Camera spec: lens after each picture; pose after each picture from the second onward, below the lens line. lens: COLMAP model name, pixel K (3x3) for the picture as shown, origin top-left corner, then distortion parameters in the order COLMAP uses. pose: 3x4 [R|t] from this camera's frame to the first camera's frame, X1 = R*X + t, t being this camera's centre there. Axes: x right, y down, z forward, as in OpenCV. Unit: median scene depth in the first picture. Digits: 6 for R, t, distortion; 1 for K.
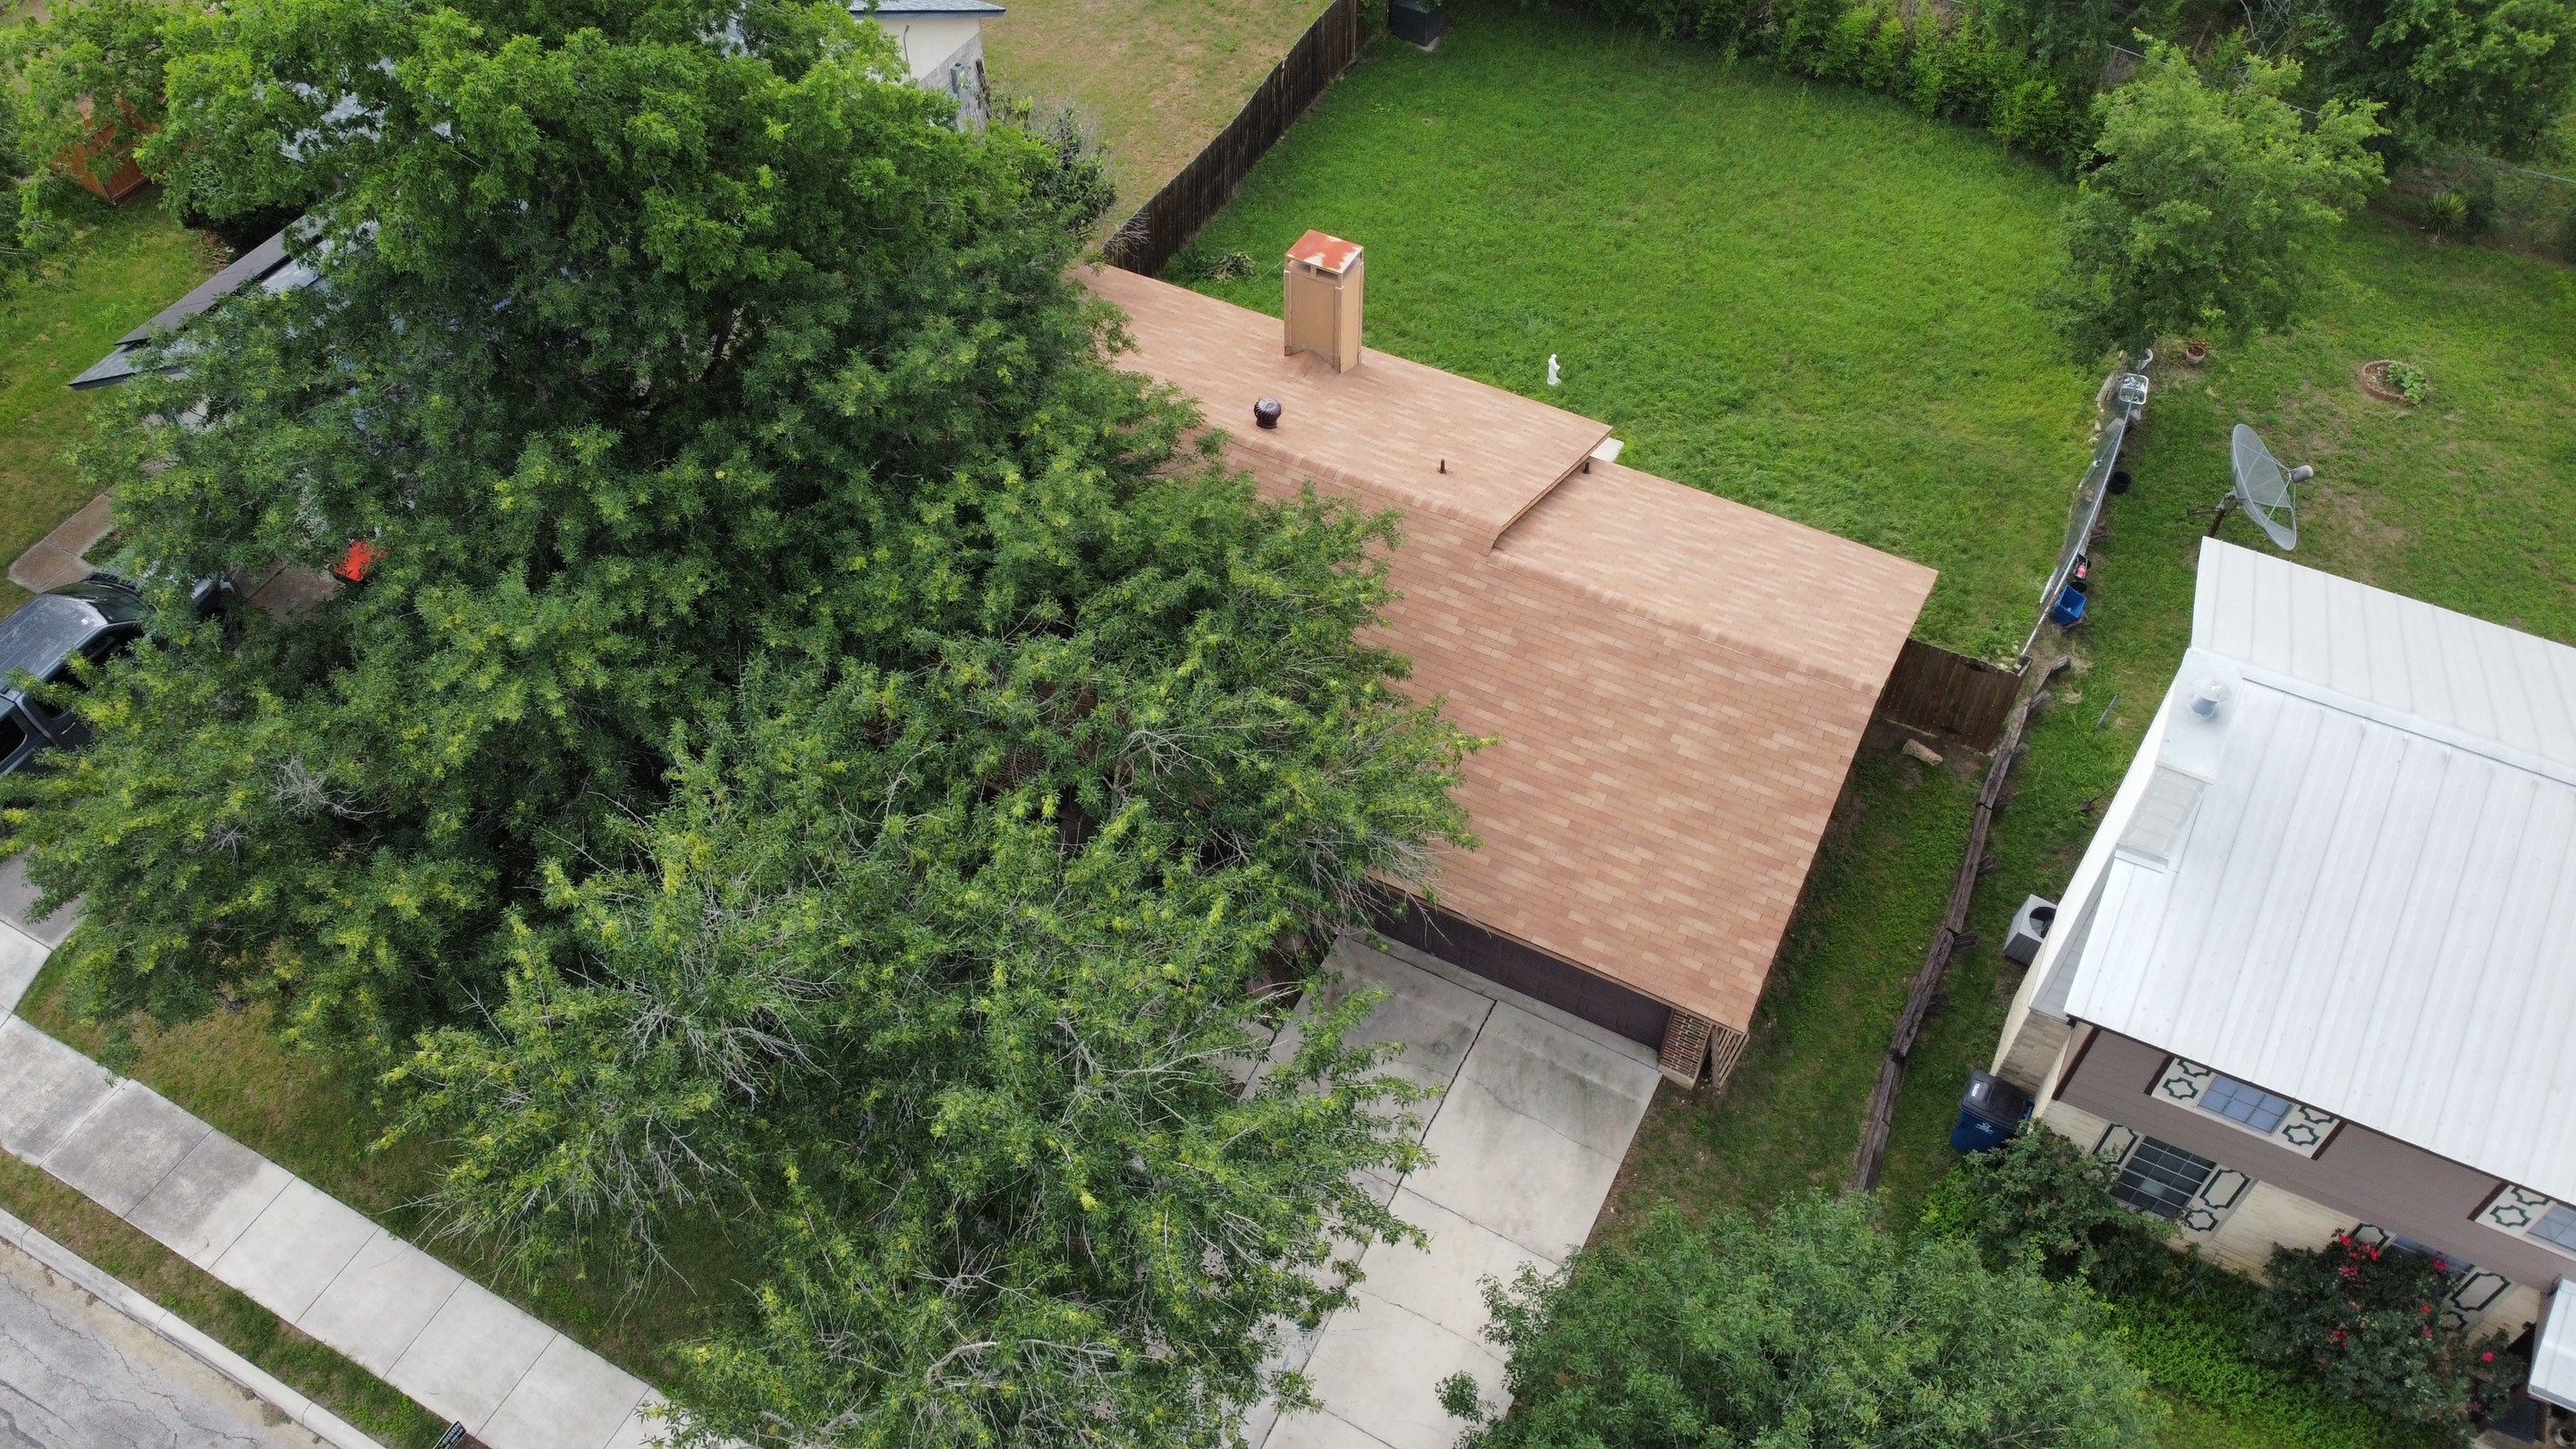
lens RADIAL K [[1934.2, 0, 1293.8], [0, 1934.2, 726.7], [0, 0, 1]] dist [0.006095, -0.015701]
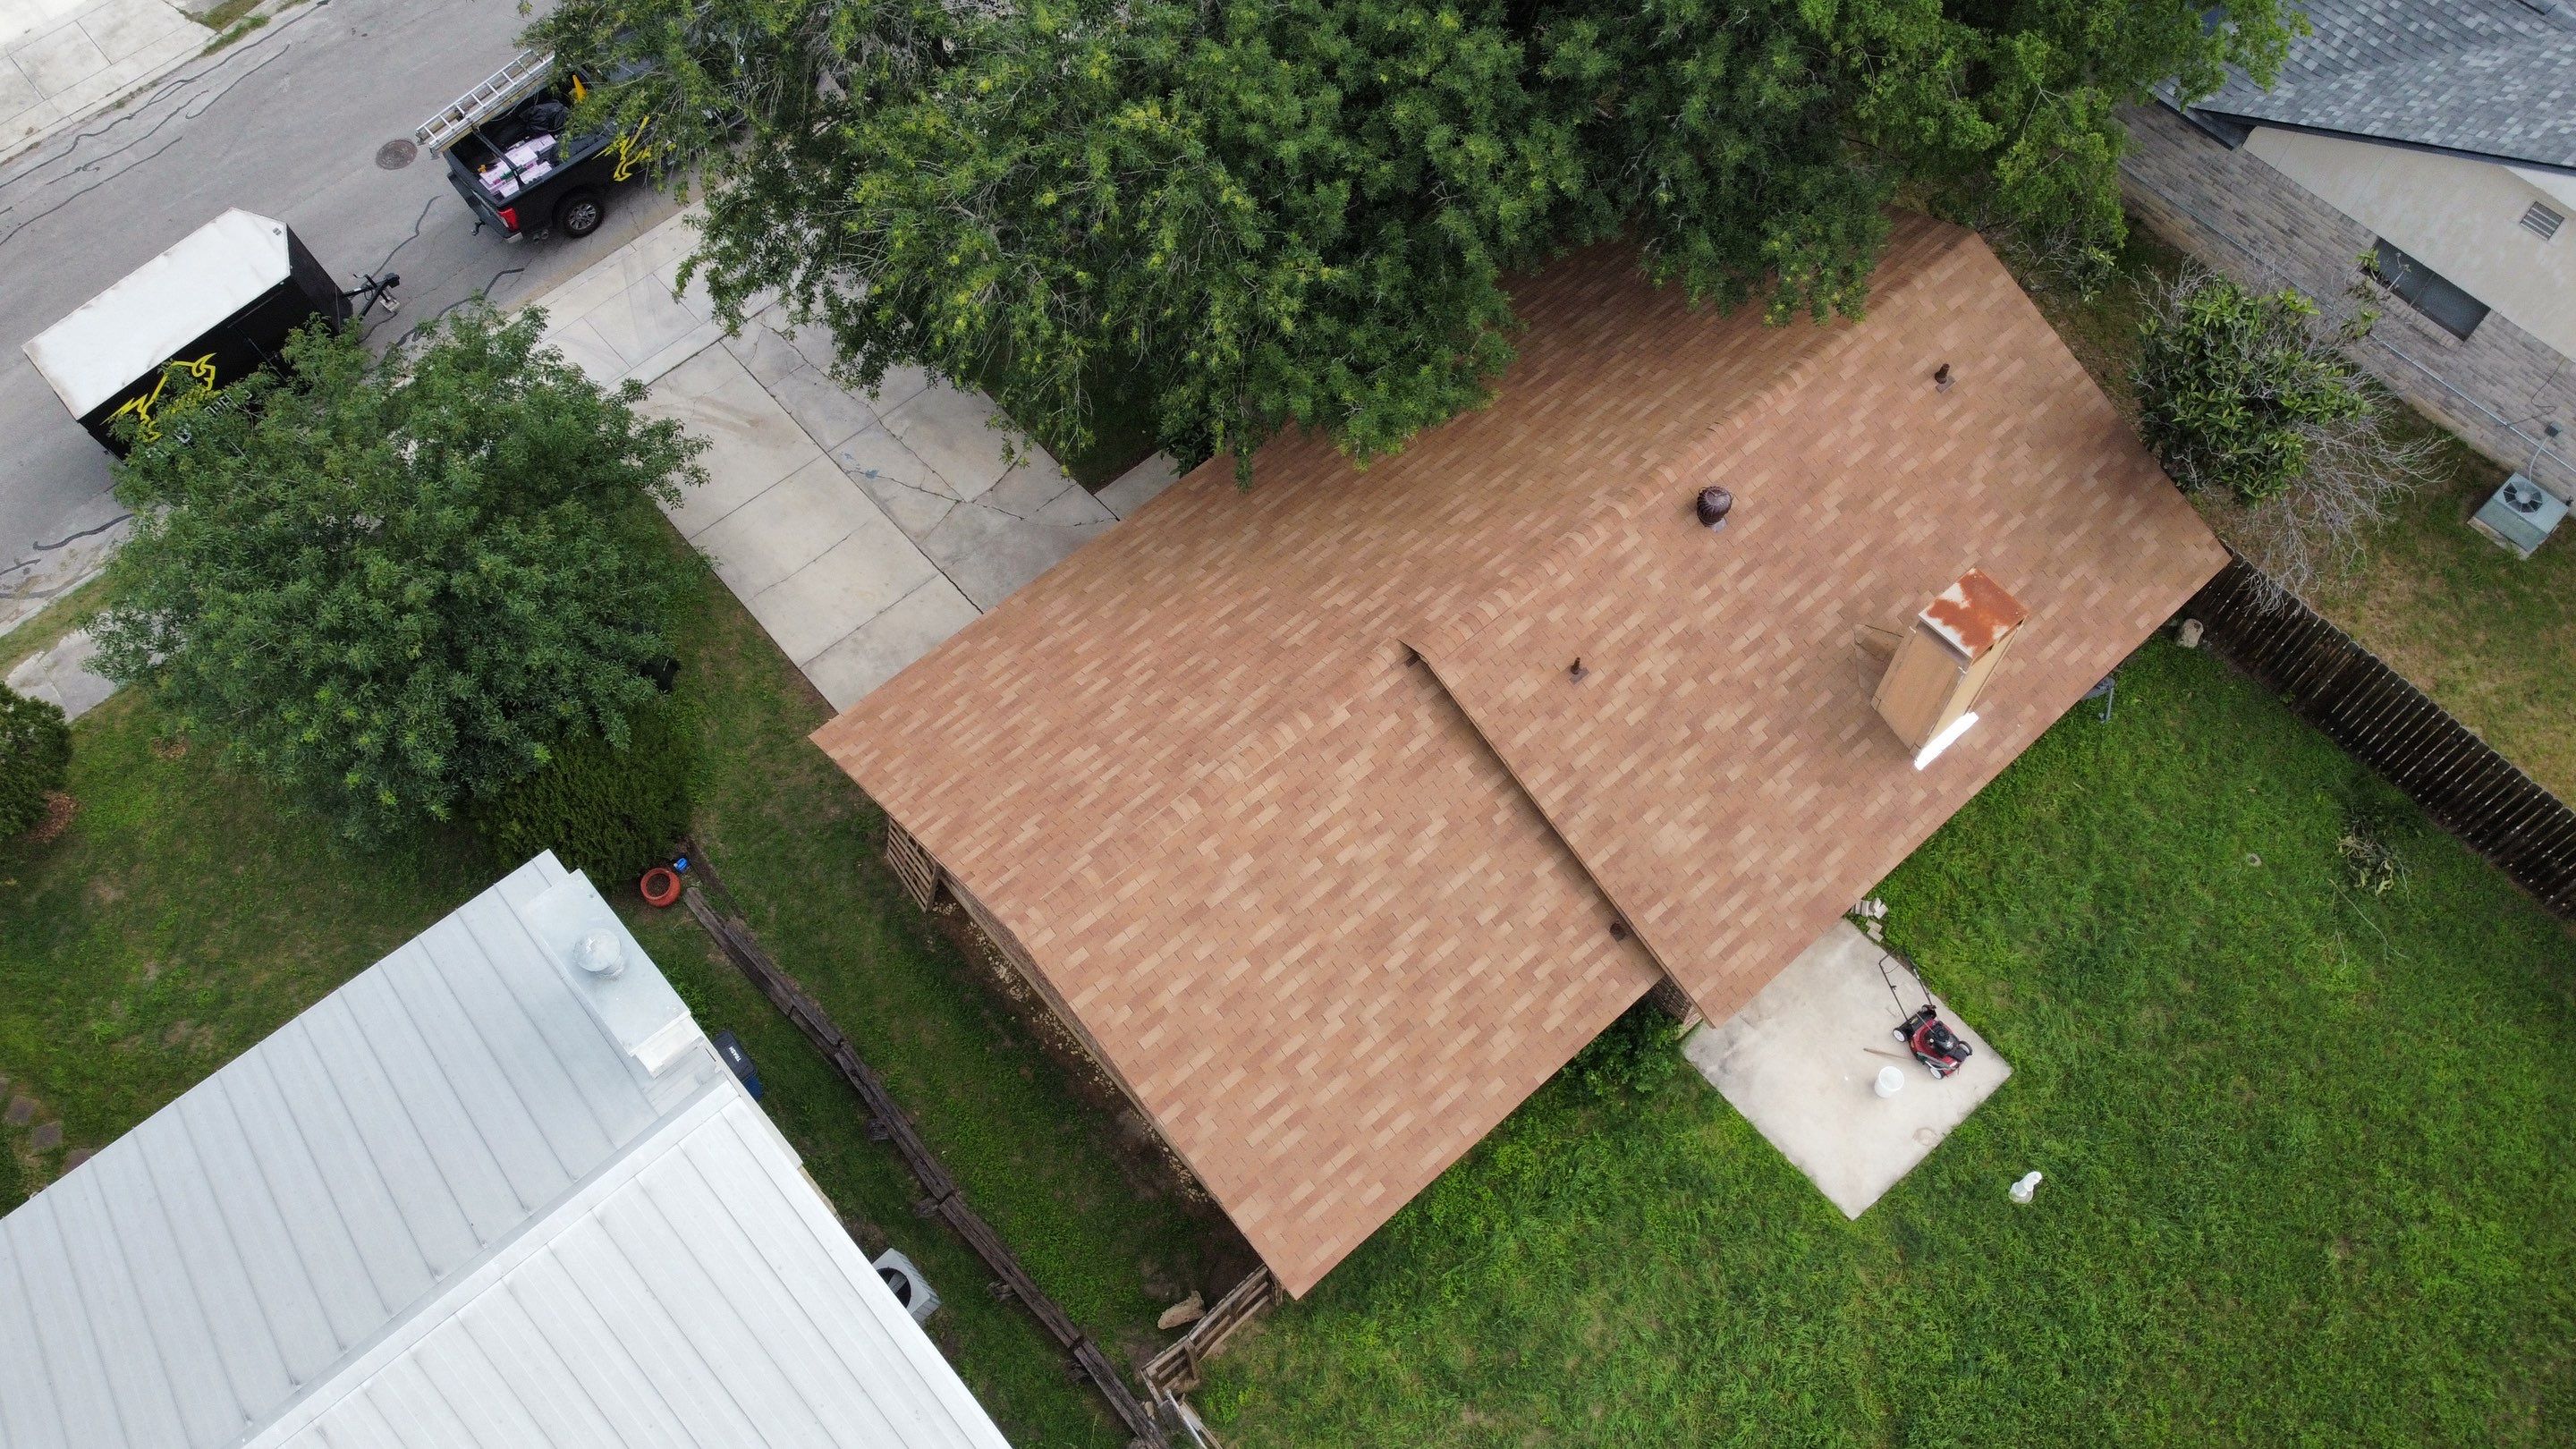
lens RADIAL K [[1934.2, 0, 1285.0], [0, 1934.2, 726.4], [0, 0, 1]] dist [0.006095, -0.015701]
pose [[-0.362277, 0.818301, -0.446250, 0.531506], [-0.701942, 0.075459, 0.708226, -0.655904], [0.613215, 0.569815, 0.547062, 0.547224]]
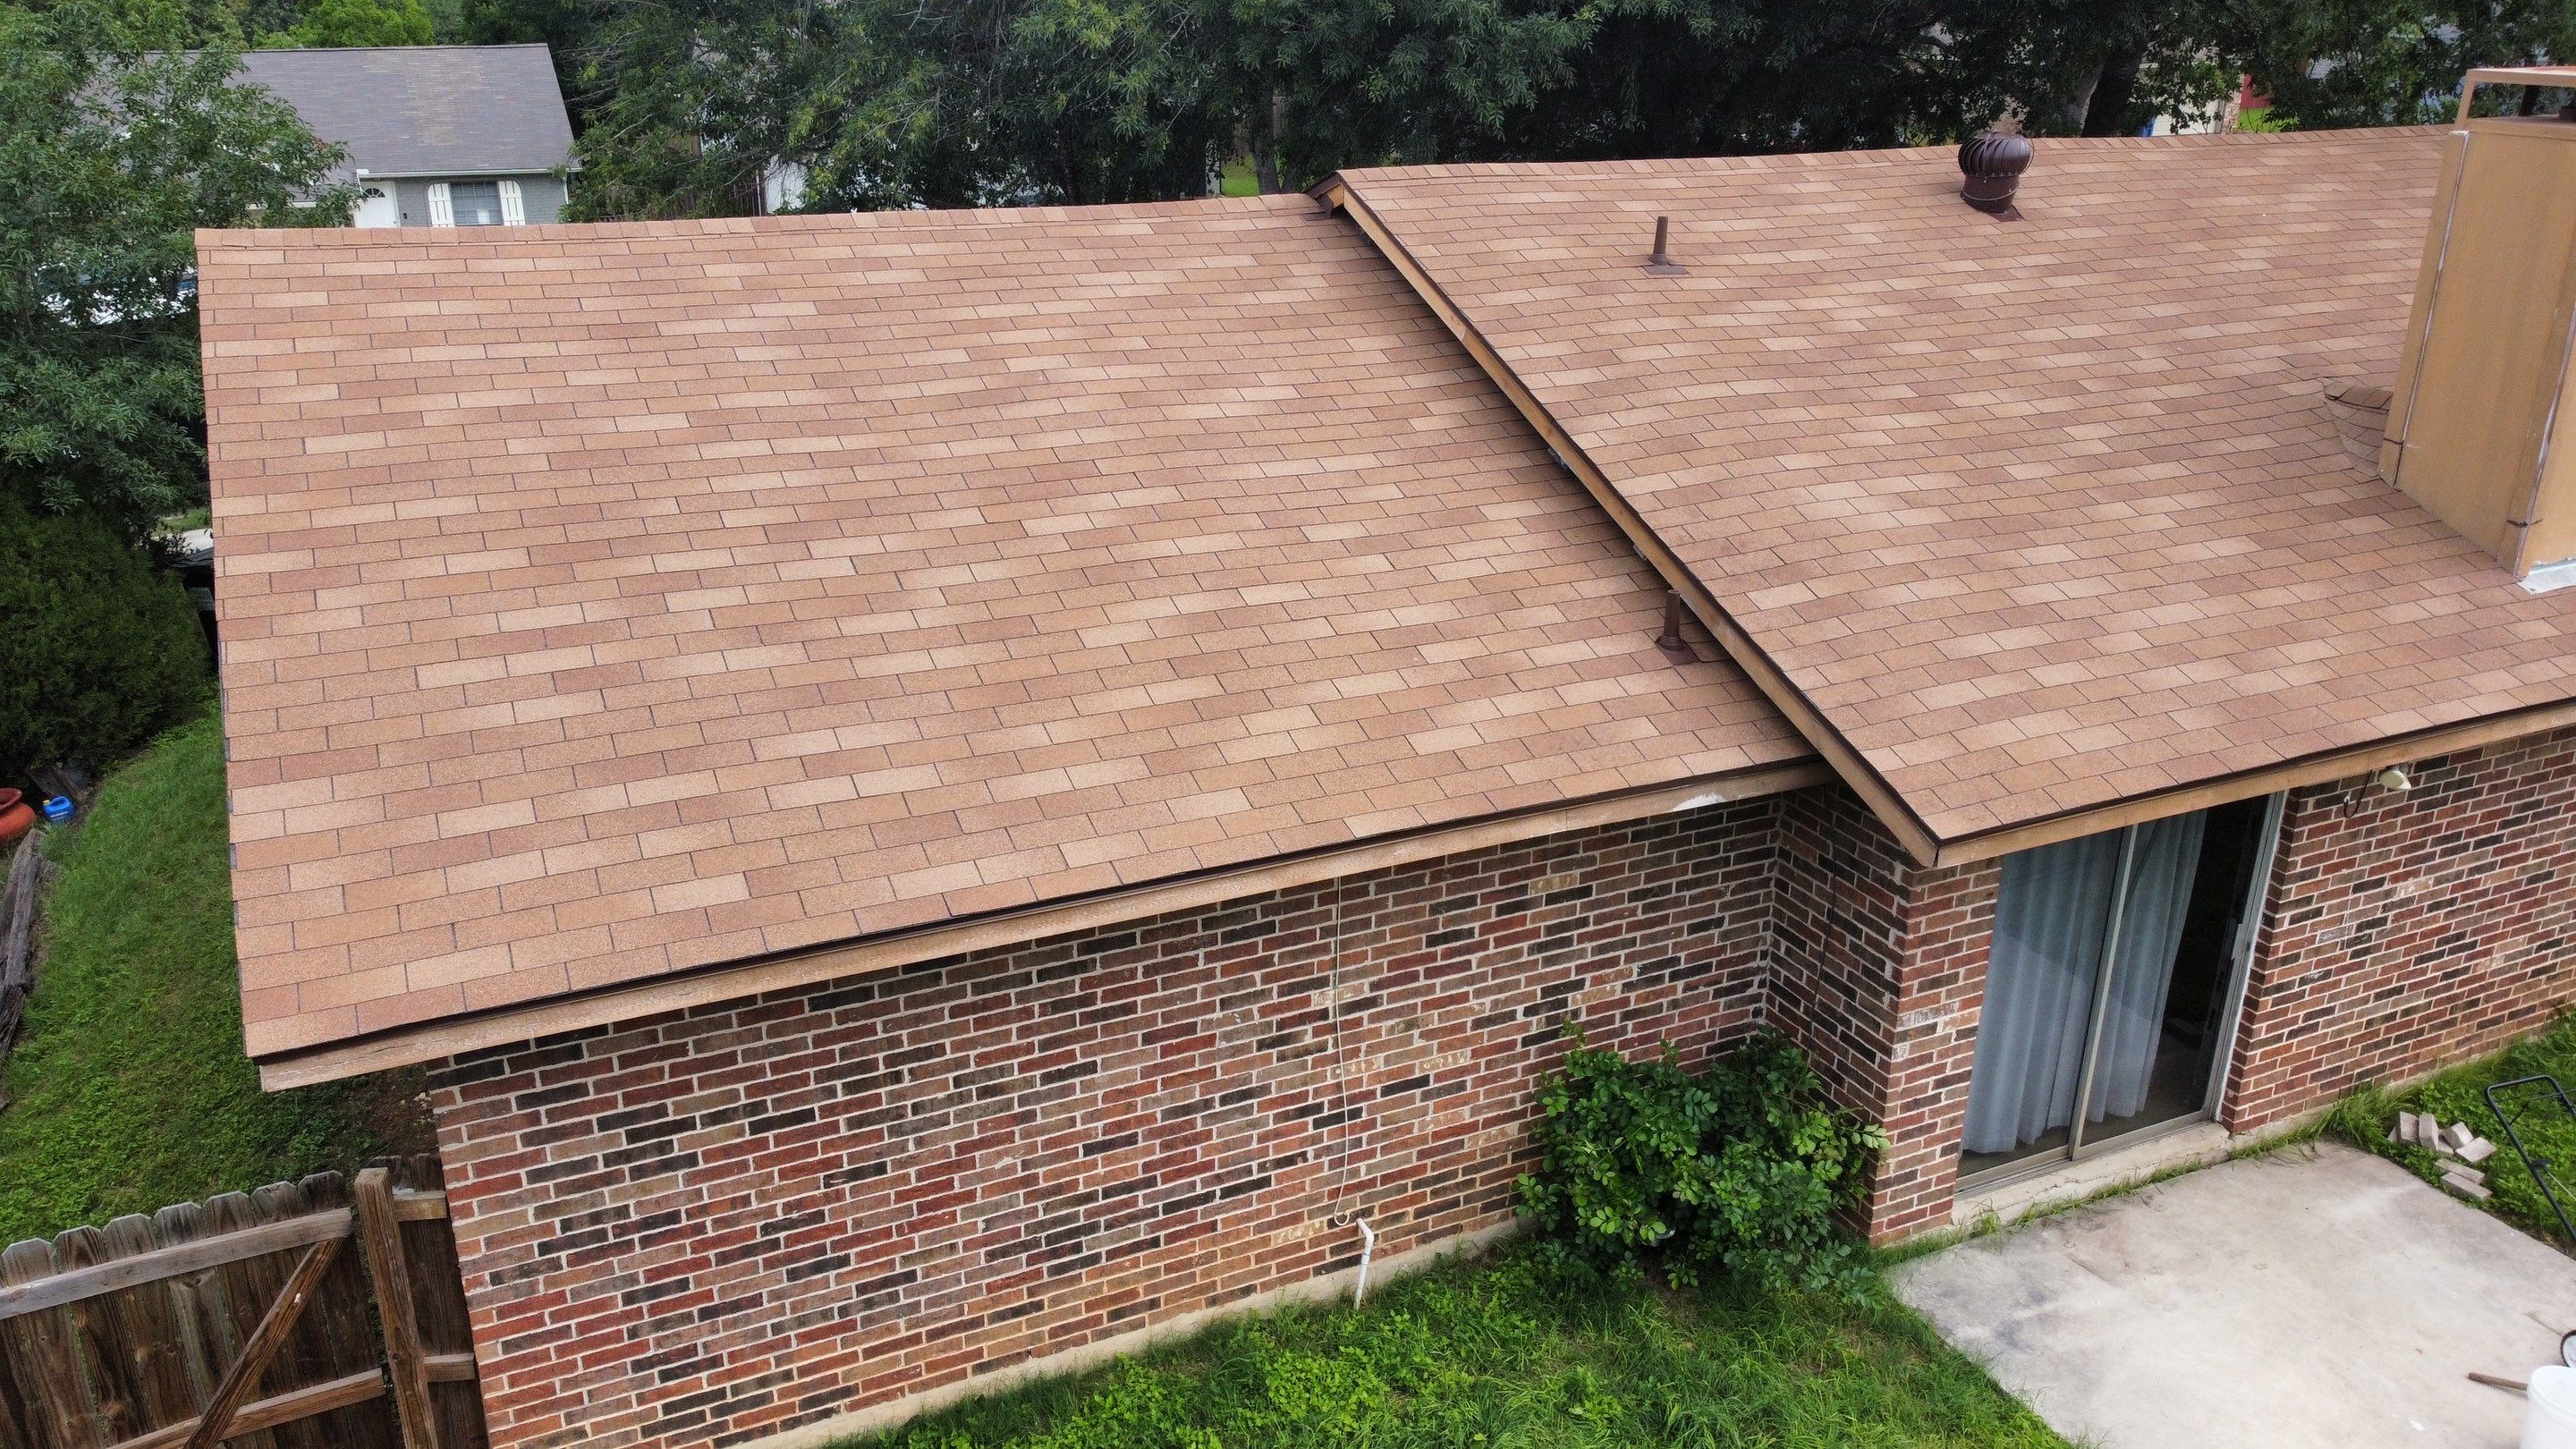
lens RADIAL K [[1934.2, 0, 1286.1], [0, 1934.2, 731.6], [0, 0, 1]] dist [0.006095, -0.015701]
pose [[-0.603357, 0.295726, -0.740612, 0.449410], [-0.603762, 0.437328, 0.666495, -0.317251], [0.520990, 0.849288, -0.085317, 1.154990]]
